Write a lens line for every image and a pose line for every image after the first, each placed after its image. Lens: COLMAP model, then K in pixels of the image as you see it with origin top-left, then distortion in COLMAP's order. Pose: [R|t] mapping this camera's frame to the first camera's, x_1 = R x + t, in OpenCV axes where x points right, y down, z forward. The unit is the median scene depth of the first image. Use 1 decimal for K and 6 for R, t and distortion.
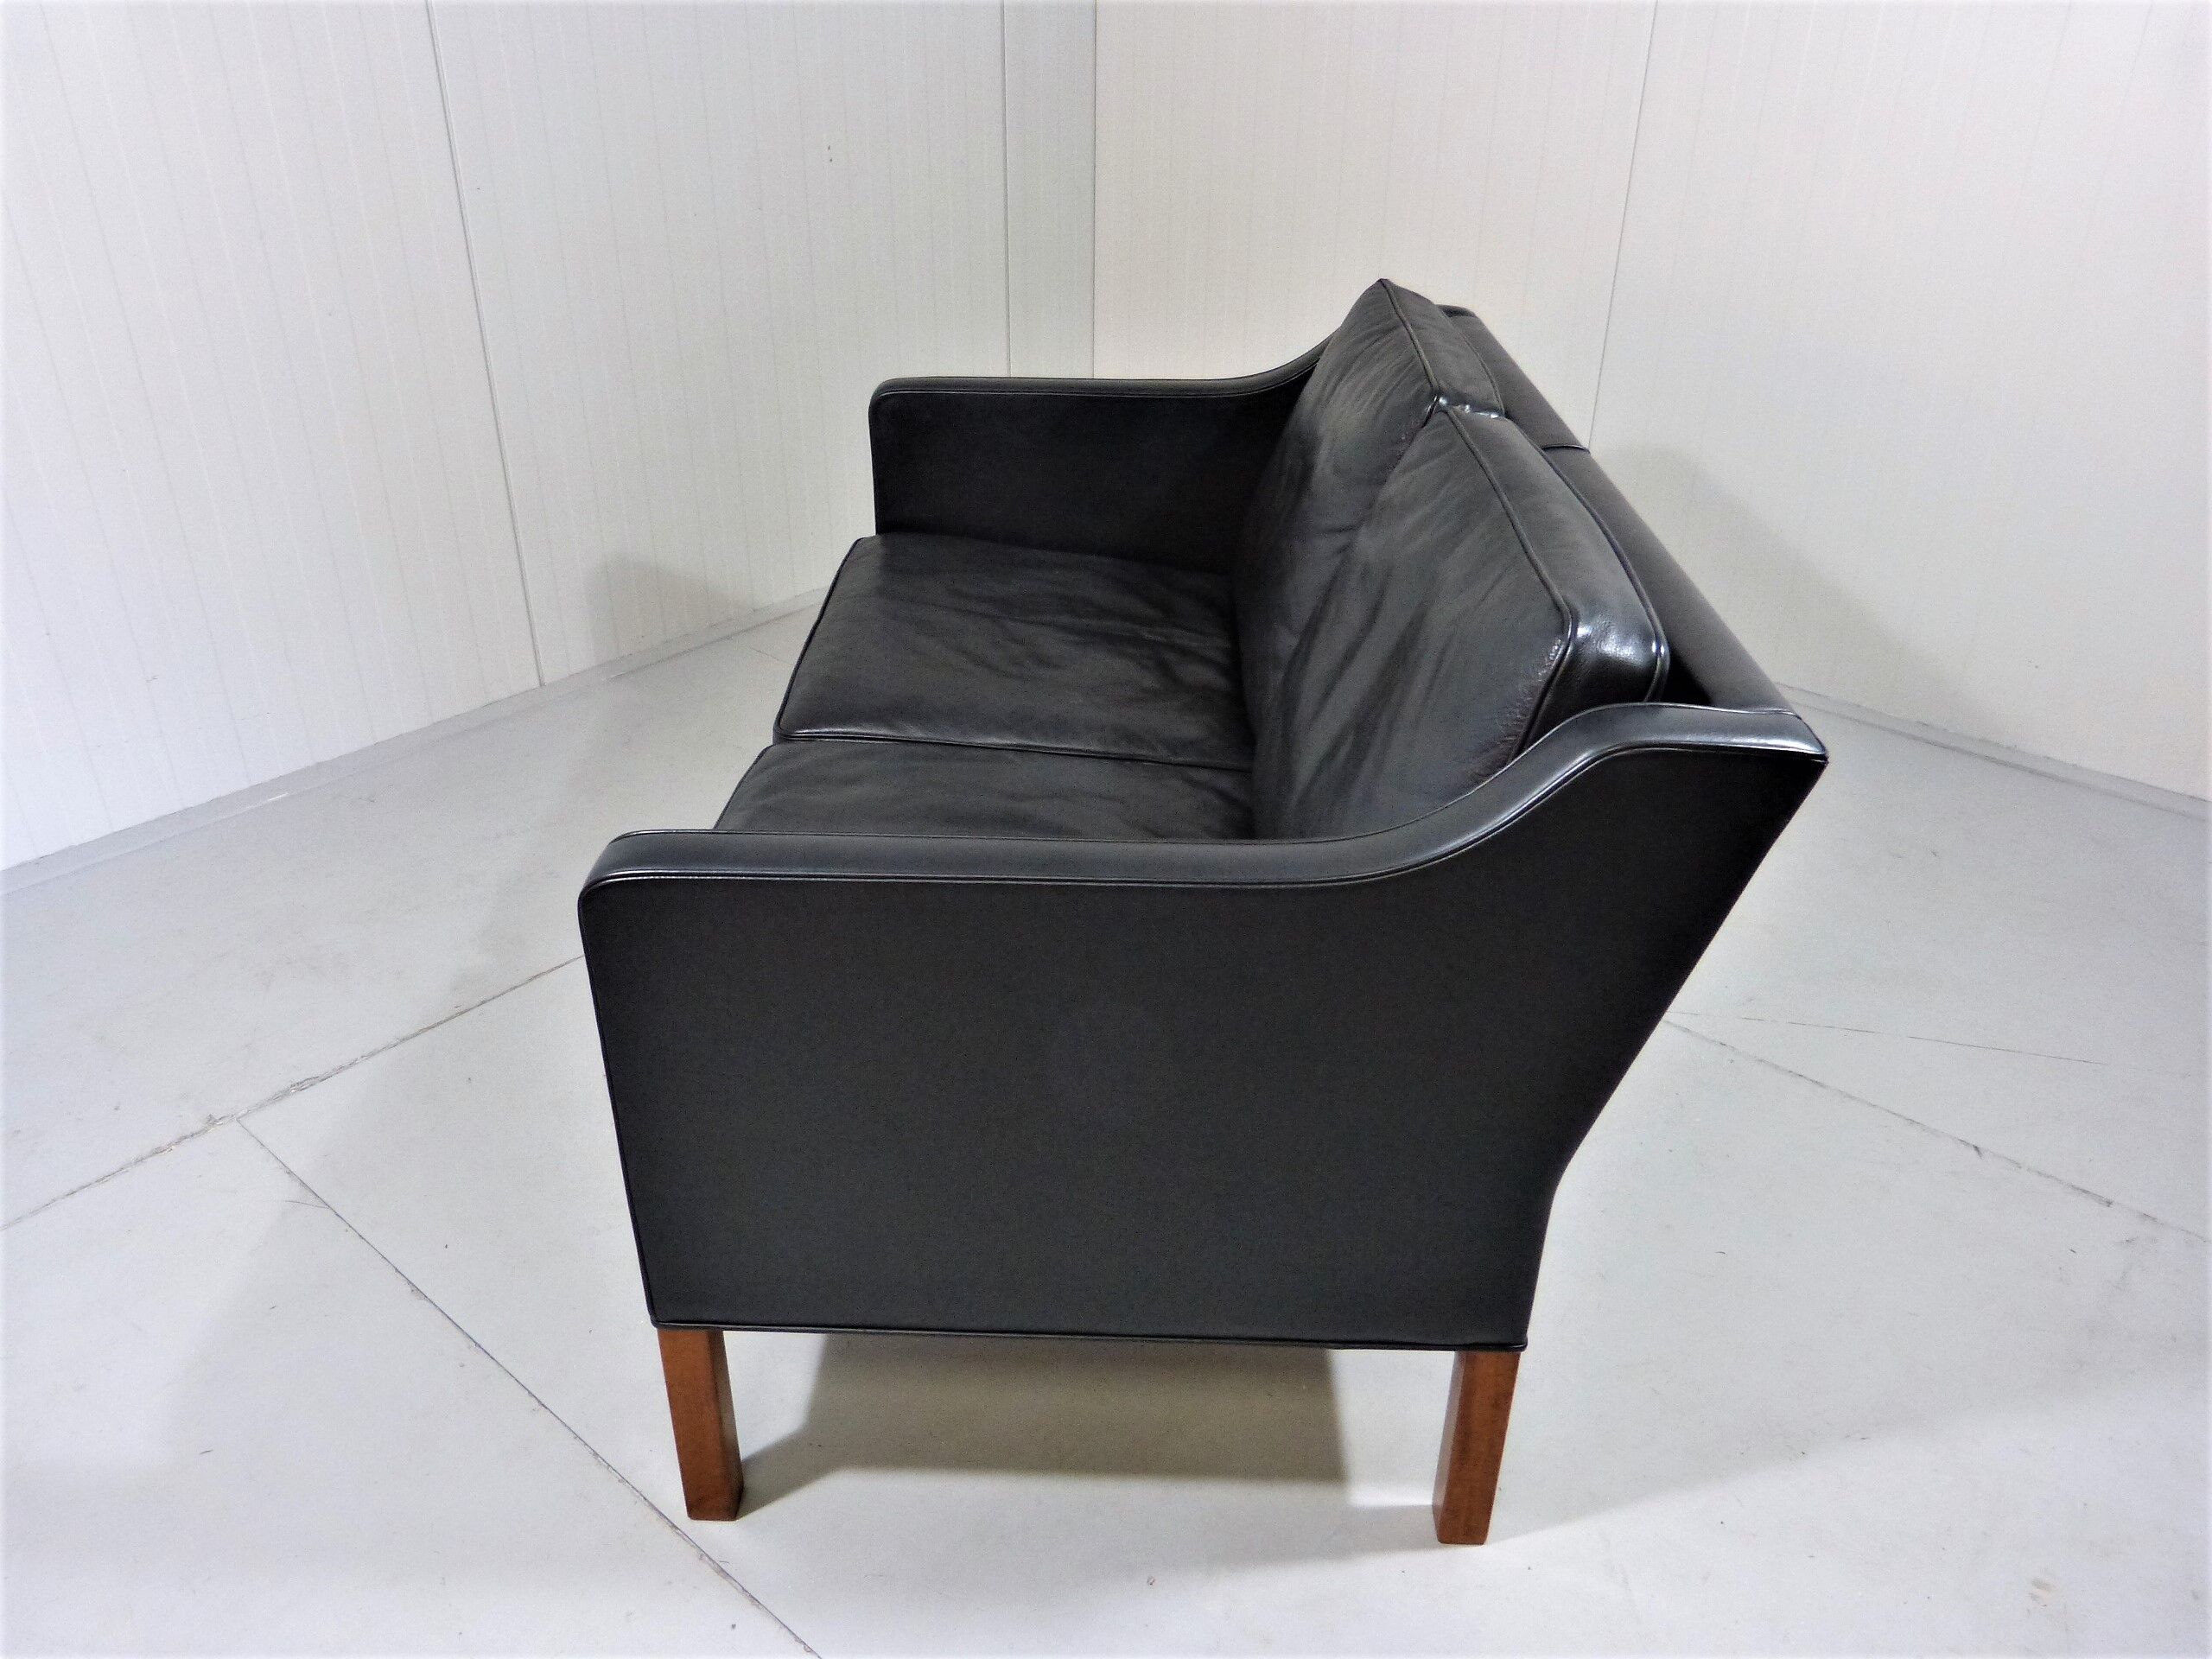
lens RADIAL K [[1640.2, 0, 1092.8], [0, 1640.2, 826.7], [0, 0, 1]] dist [-0.018348, 0.008960]
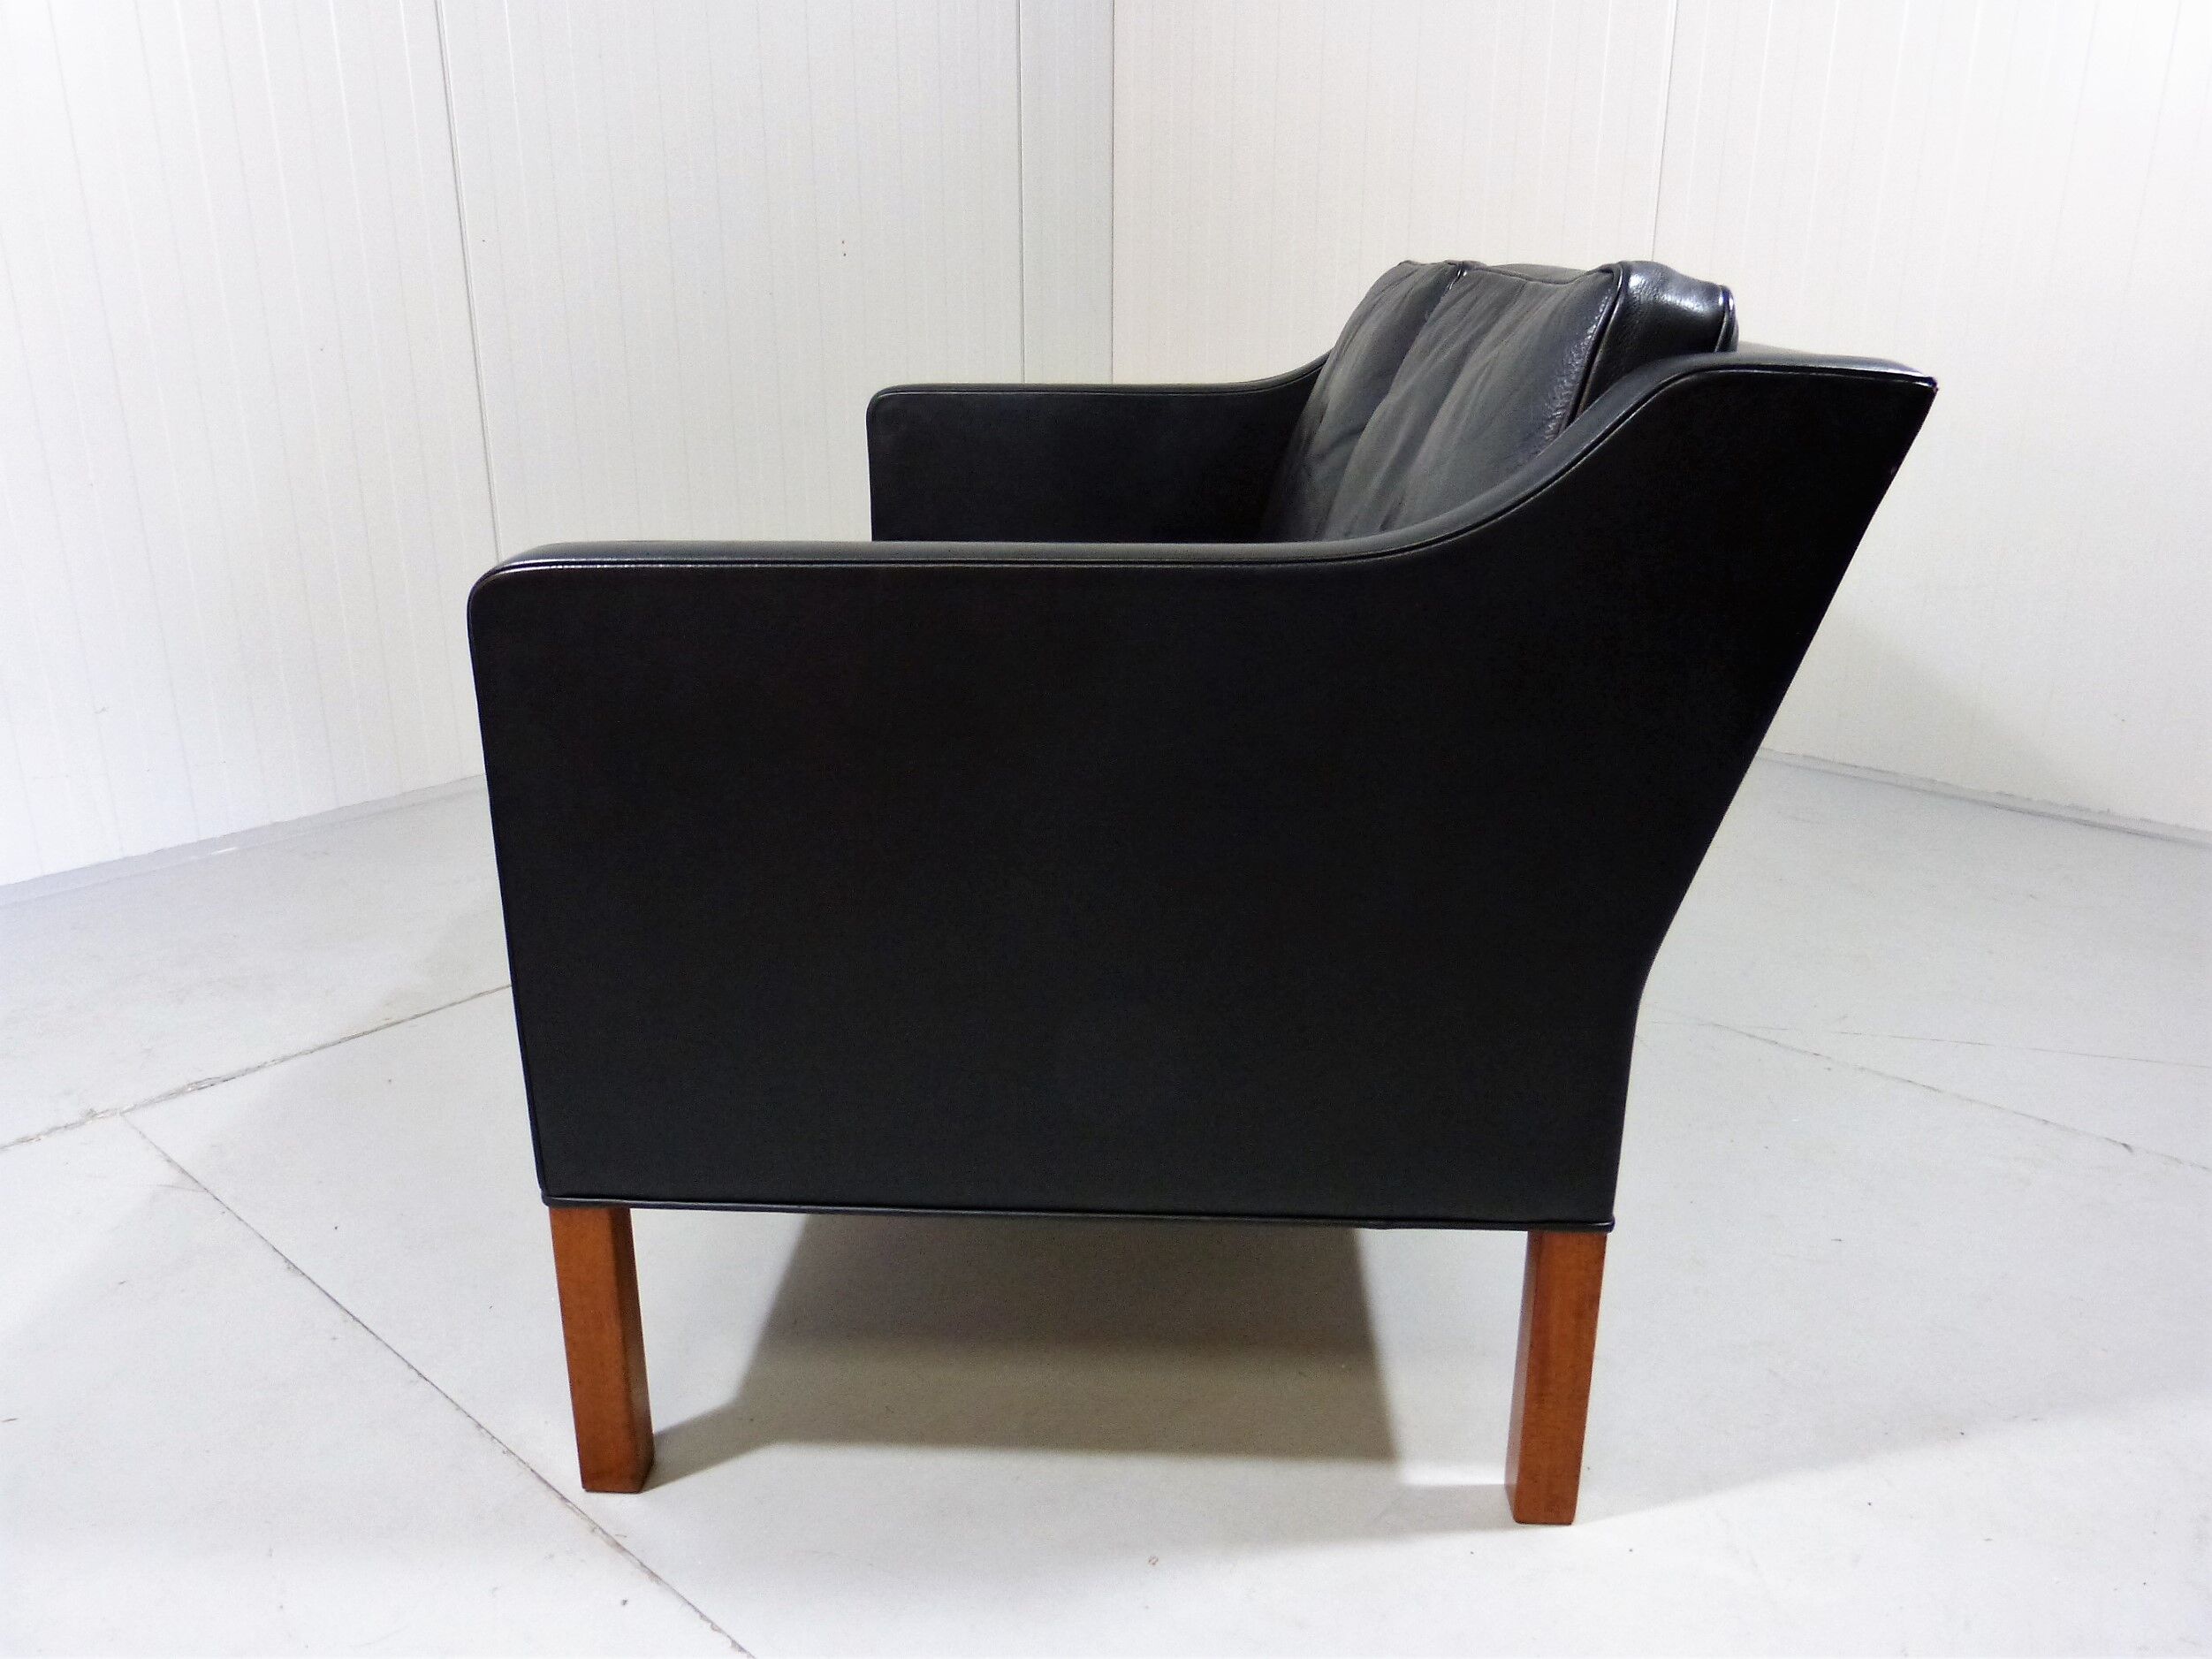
lens RADIAL K [[1672.3, 0, 1094.7], [0, 1672.3, 830.8], [0, 0, 1]] dist [-0.013880, 0.000716]
pose [[0.999841, -0.000834, -0.017837, 0.020788], [-0.002295, 0.984622, -0.174682, 0.240899], [0.017708, 0.174695, 0.984463, 0.131996]]
